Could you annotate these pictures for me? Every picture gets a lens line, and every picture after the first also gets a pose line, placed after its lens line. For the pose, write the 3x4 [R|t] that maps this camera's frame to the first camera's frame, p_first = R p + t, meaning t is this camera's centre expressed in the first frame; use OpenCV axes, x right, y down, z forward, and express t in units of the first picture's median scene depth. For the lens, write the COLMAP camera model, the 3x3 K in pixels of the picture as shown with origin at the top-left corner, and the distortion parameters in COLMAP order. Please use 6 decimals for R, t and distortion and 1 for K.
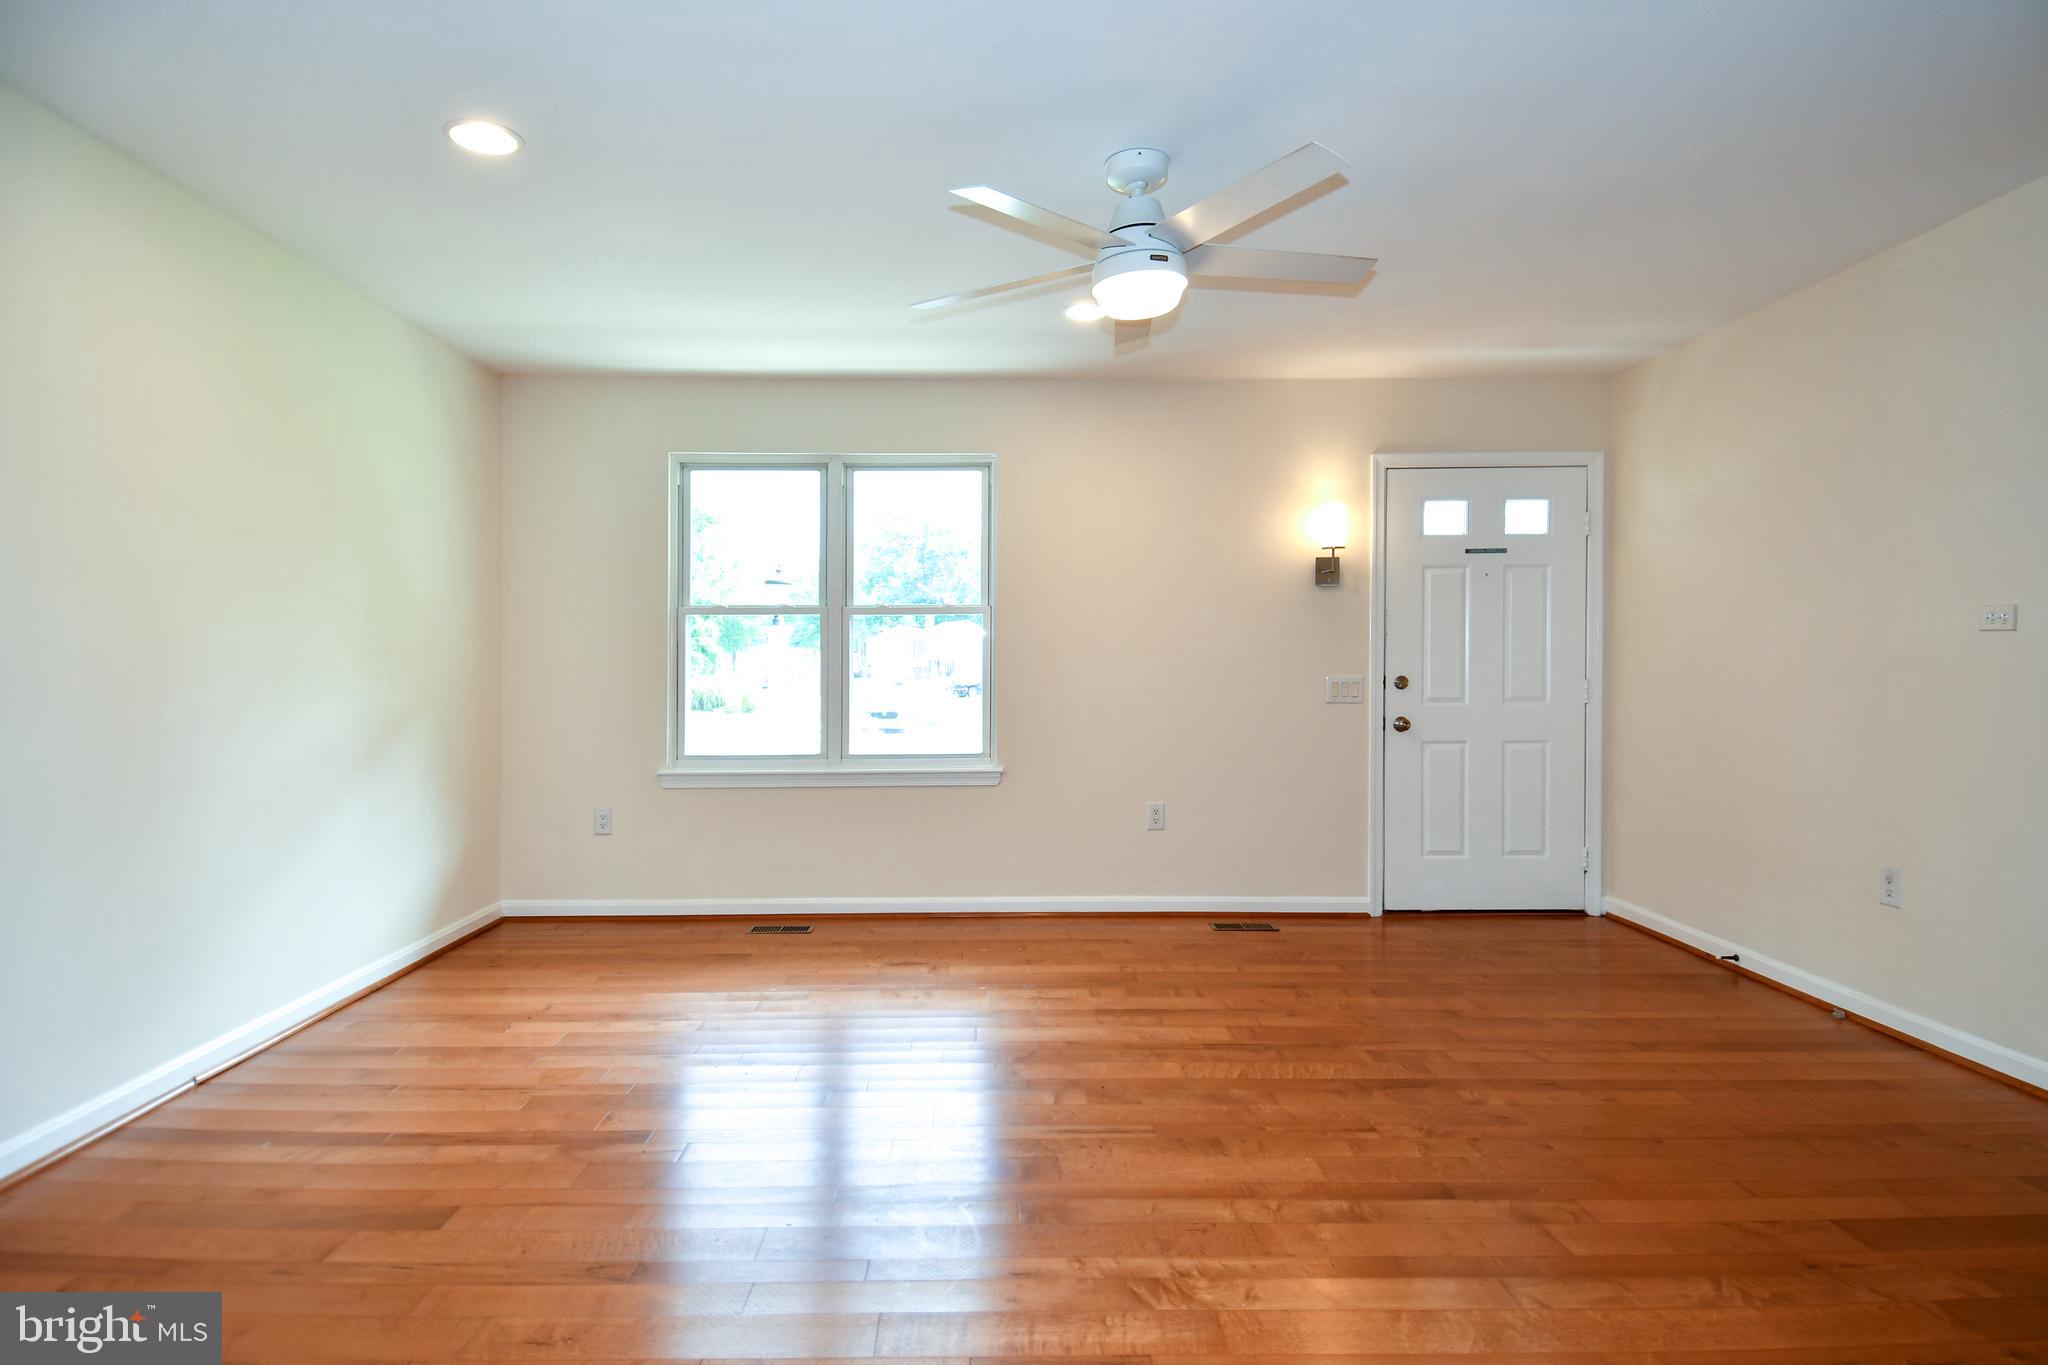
lens RADIAL K [[1065.0, 0, 943.8], [0, 1065.0, 670.8], [0, 0, 1]] dist [0.035155, -0.027315]
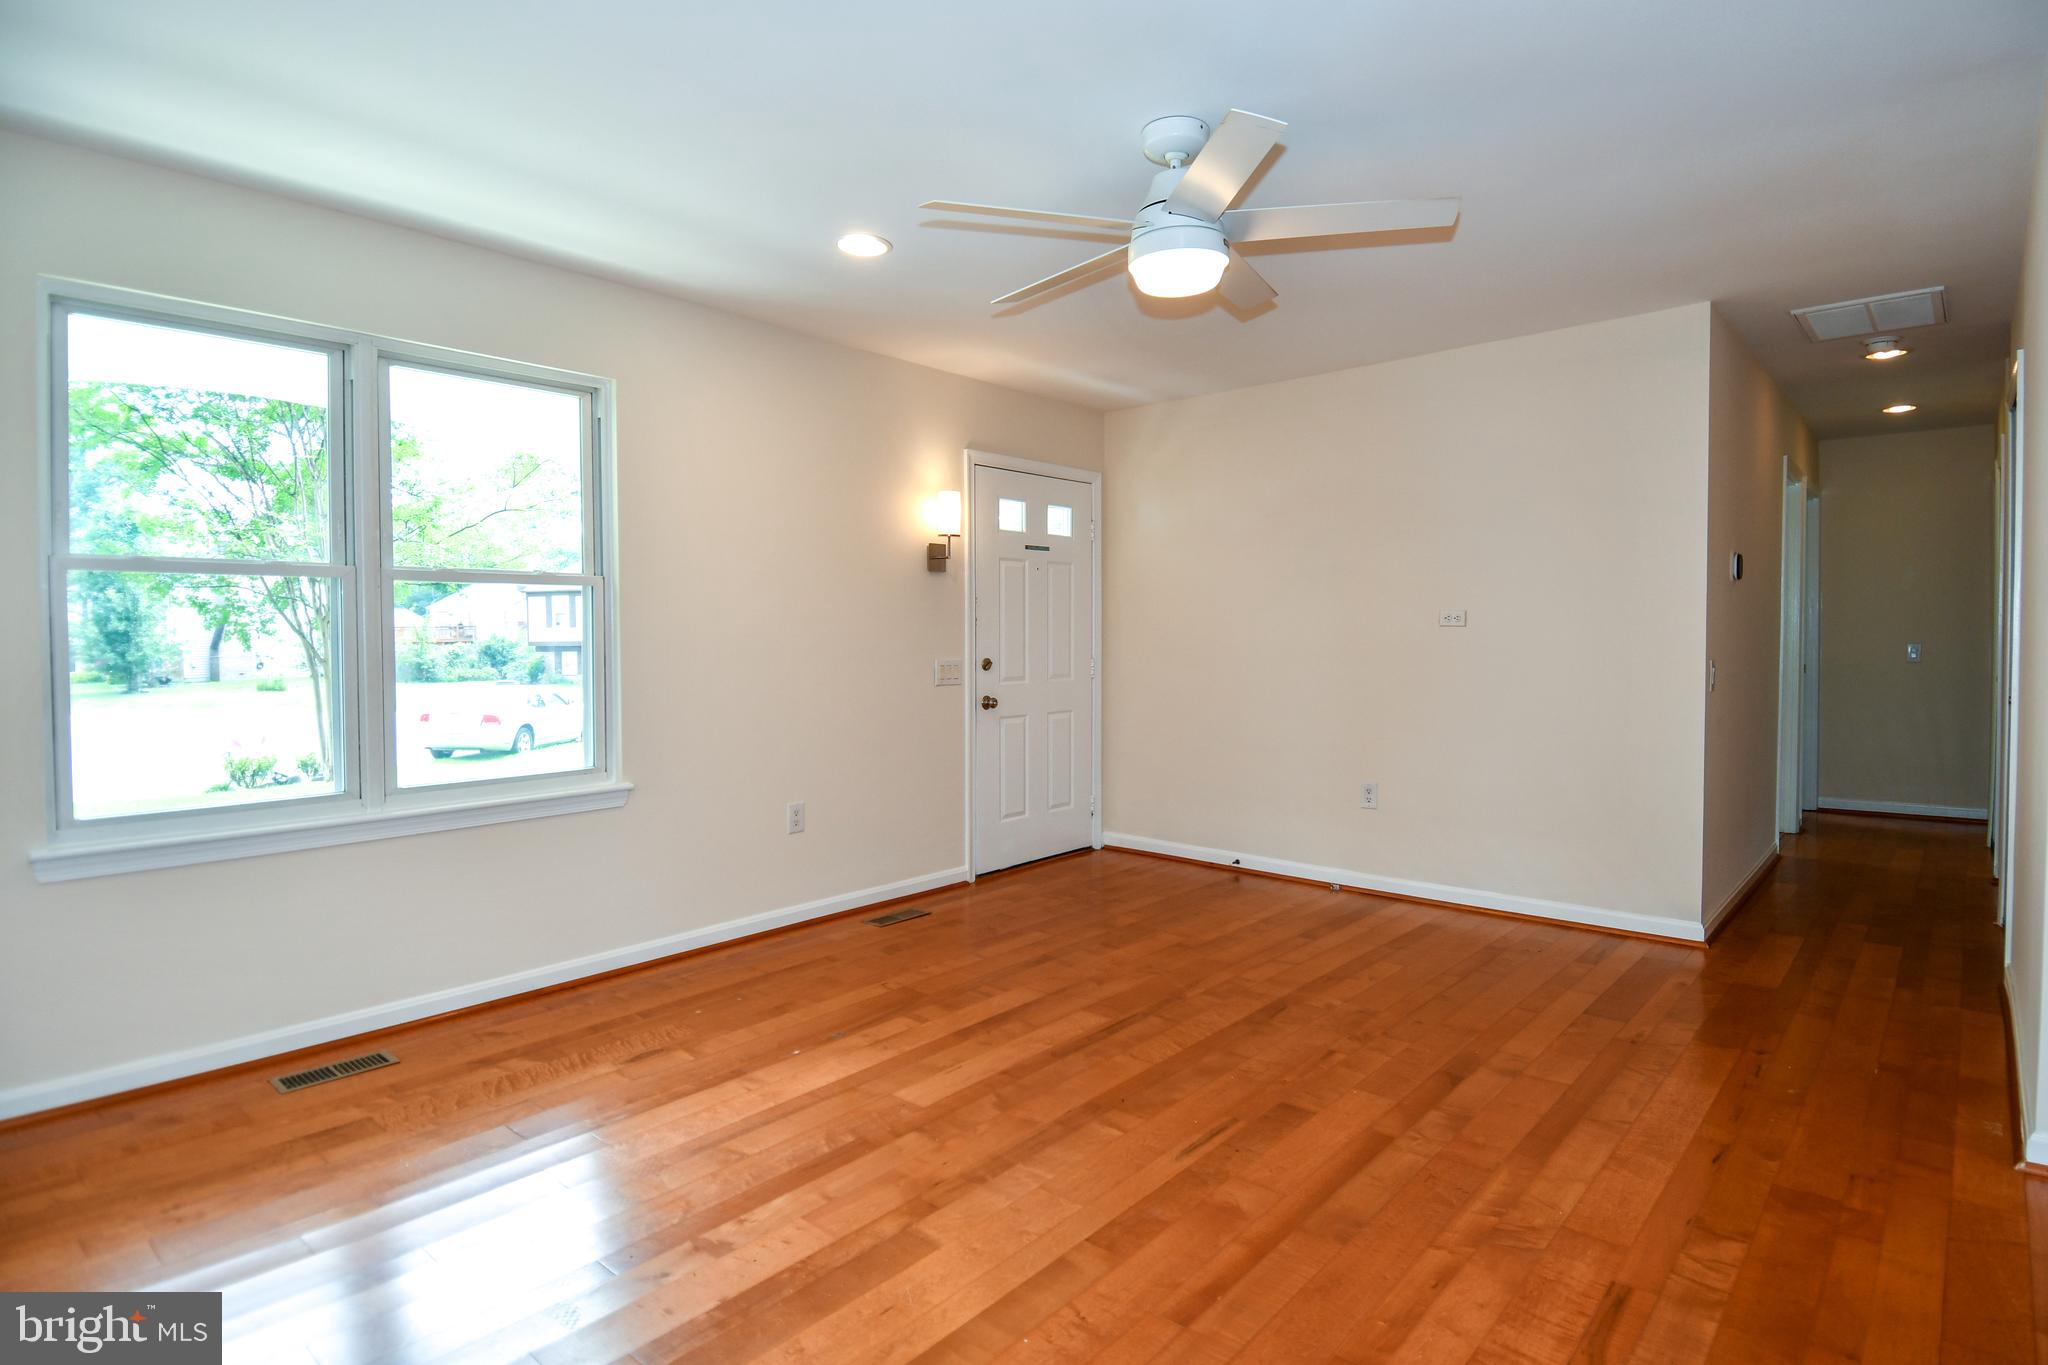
lens RADIAL K [[1065.0, 0, 1034.6], [0, 1065.0, 681.1], [0, 0, 1]] dist [0.035155, -0.027315]
pose [[0.642087, -0.034723, 0.765845, -0.371470], [0.008146, 0.999226, 0.038475, -0.013201], [-0.766588, -0.018466, 0.641874, 0.271667]]
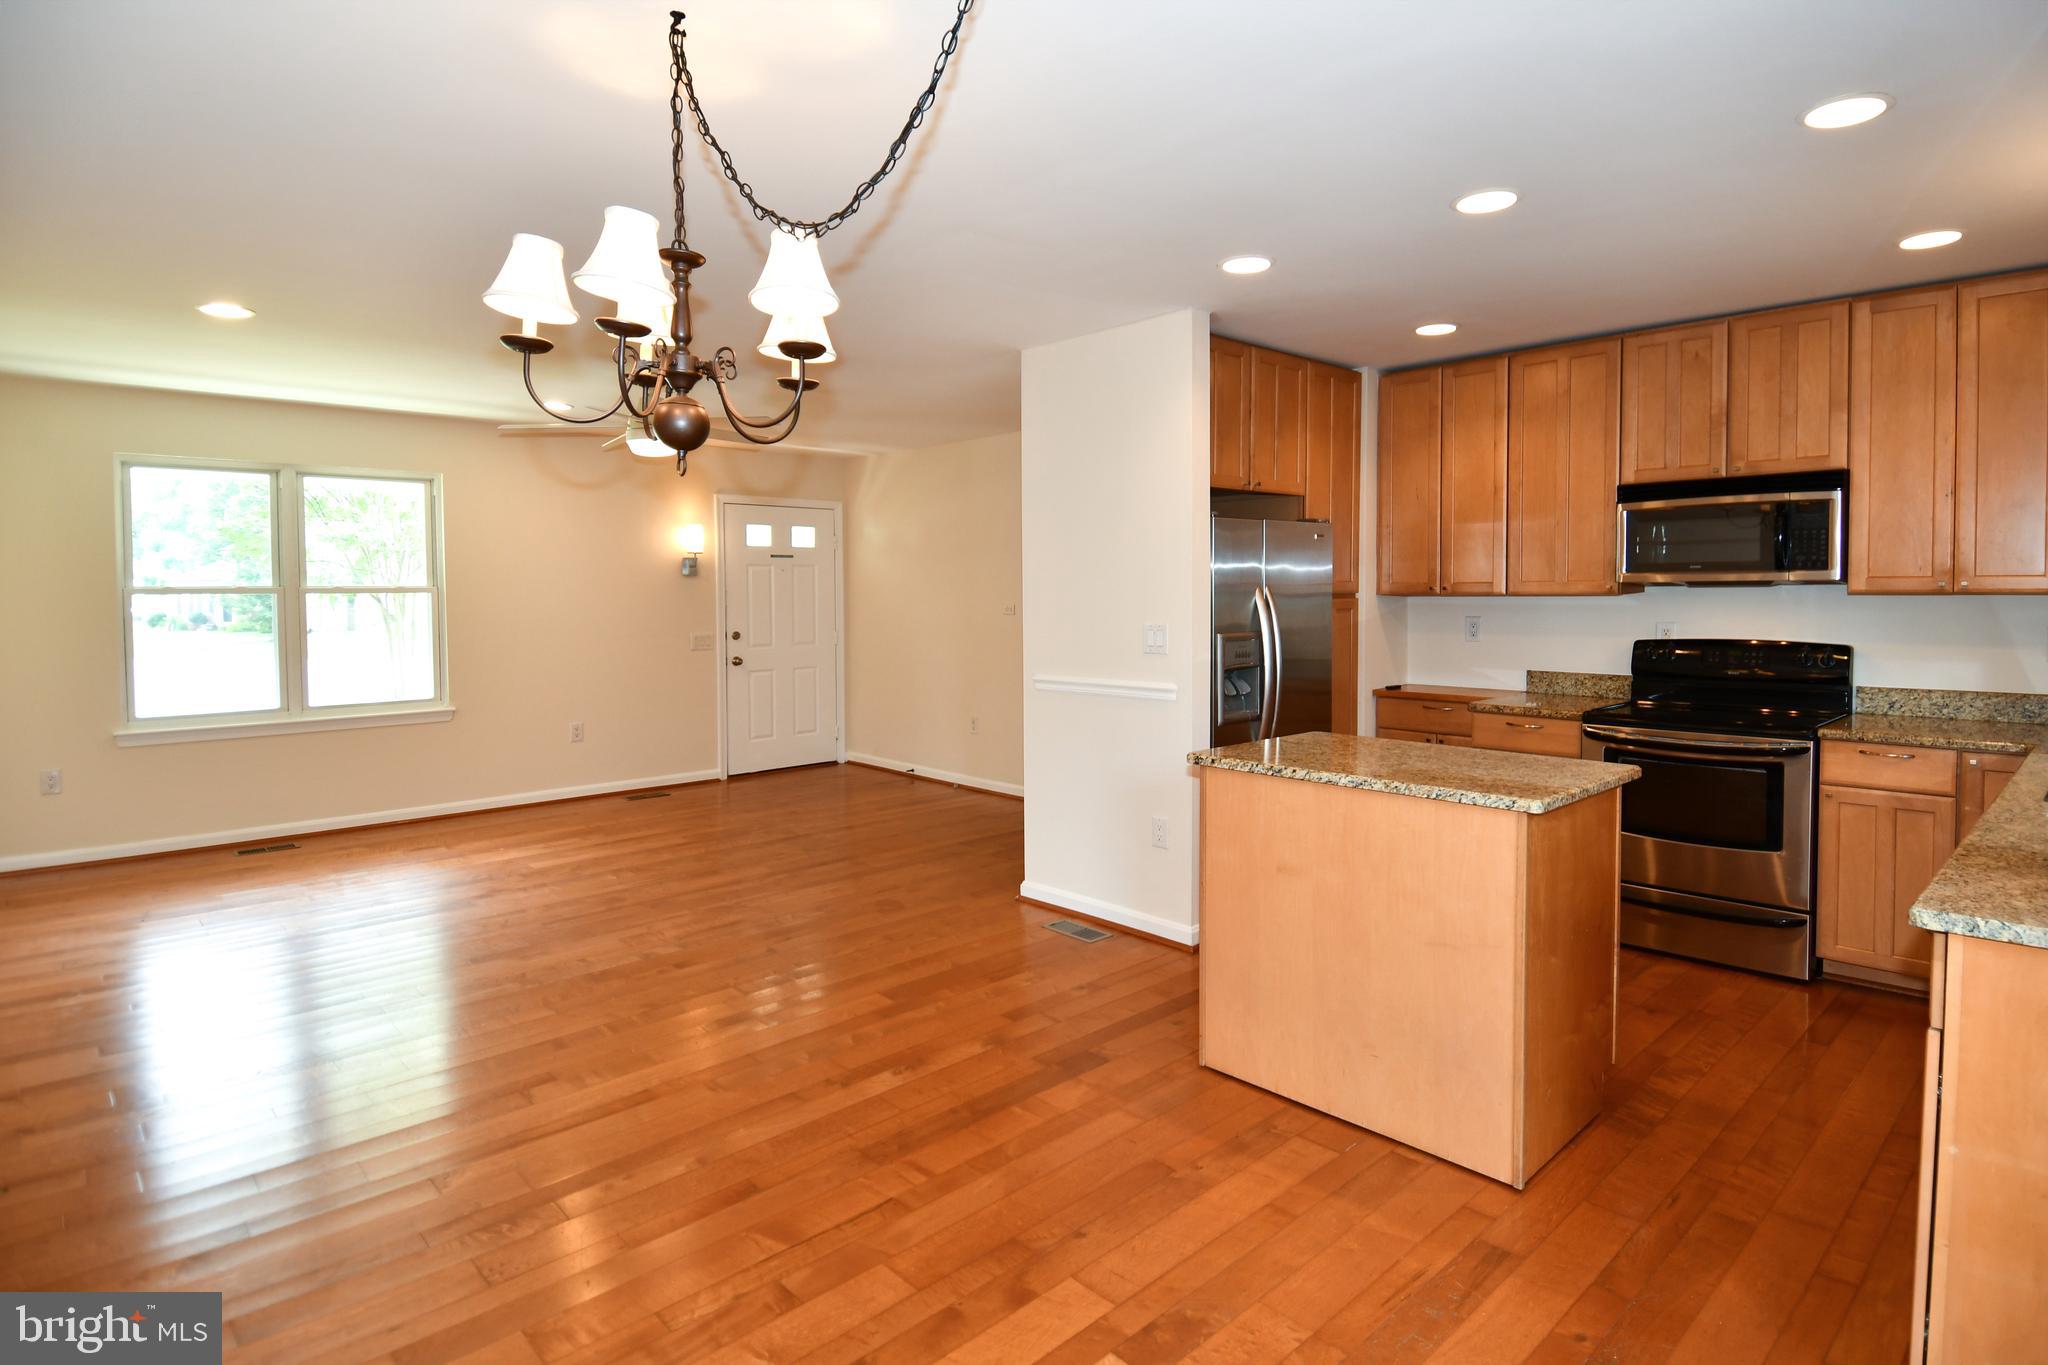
lens RADIAL K [[1148.0, 0, 1168.6], [0, 1148.0, 641.8], [0, 0, 1]] dist [0.007934, -0.011796]
pose [[0.682201, -0.036308, 0.730262, -0.404340], [0.004141, 0.998942, 0.045798, -0.057396], [-0.731153, -0.028219, 0.681630, -0.679395]]
